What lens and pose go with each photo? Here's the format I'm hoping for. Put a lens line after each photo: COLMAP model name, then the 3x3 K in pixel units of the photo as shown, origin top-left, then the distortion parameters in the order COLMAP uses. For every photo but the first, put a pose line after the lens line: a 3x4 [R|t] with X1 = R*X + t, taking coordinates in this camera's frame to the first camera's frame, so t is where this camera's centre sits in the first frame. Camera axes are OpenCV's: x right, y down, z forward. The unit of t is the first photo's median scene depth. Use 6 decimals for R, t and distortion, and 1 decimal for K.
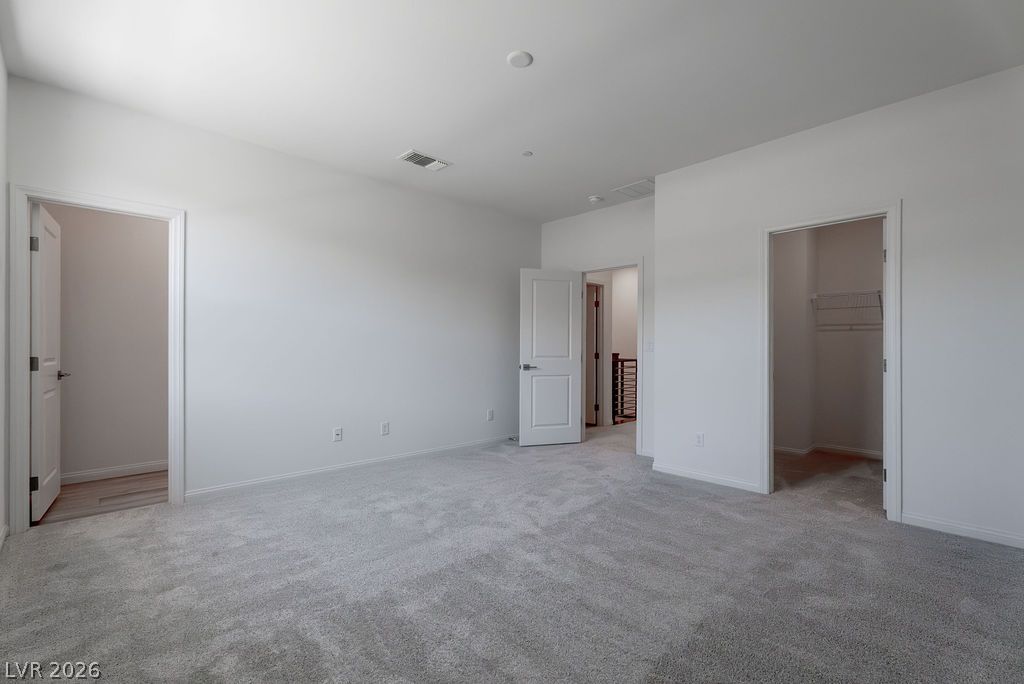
lens RADIAL K [[455.5, 0, 512.3], [0, 455.5, 344.5], [0, 0, 1]] dist [-0.004390, -0.001022]
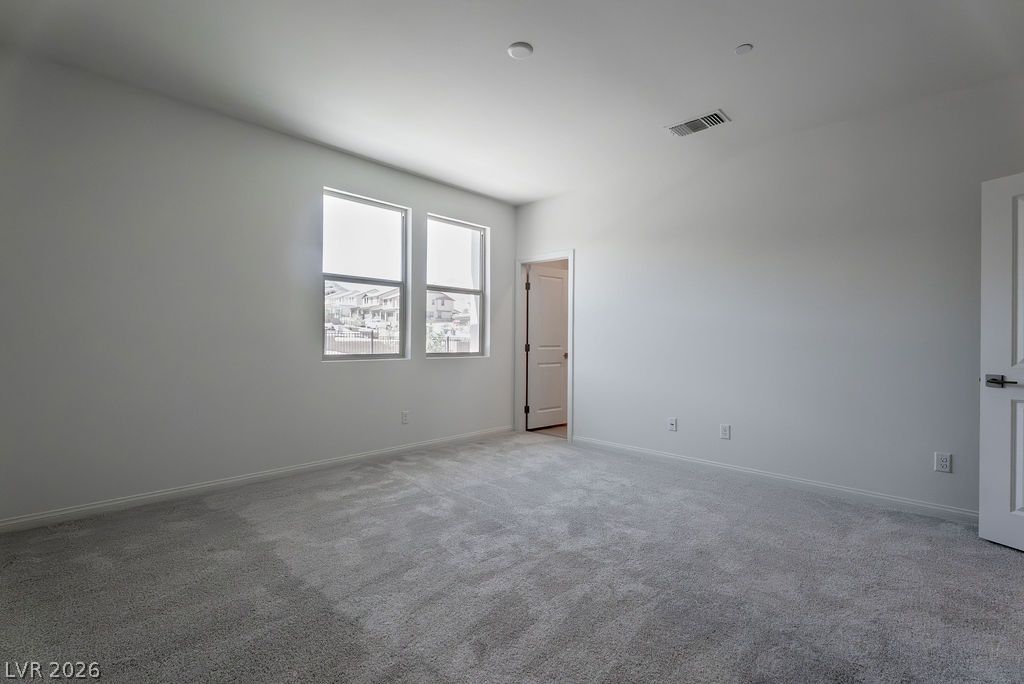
lens RADIAL K [[455.5, 0, 501.2], [0, 455.5, 338.2], [0, 0, 1]] dist [-0.004390, -0.001022]
pose [[0.026489, -0.004230, -0.999640, 0.778818], [0.003098, 0.999987, -0.004150, 0.006916], [0.999644, -0.002987, 0.026501, 0.718267]]
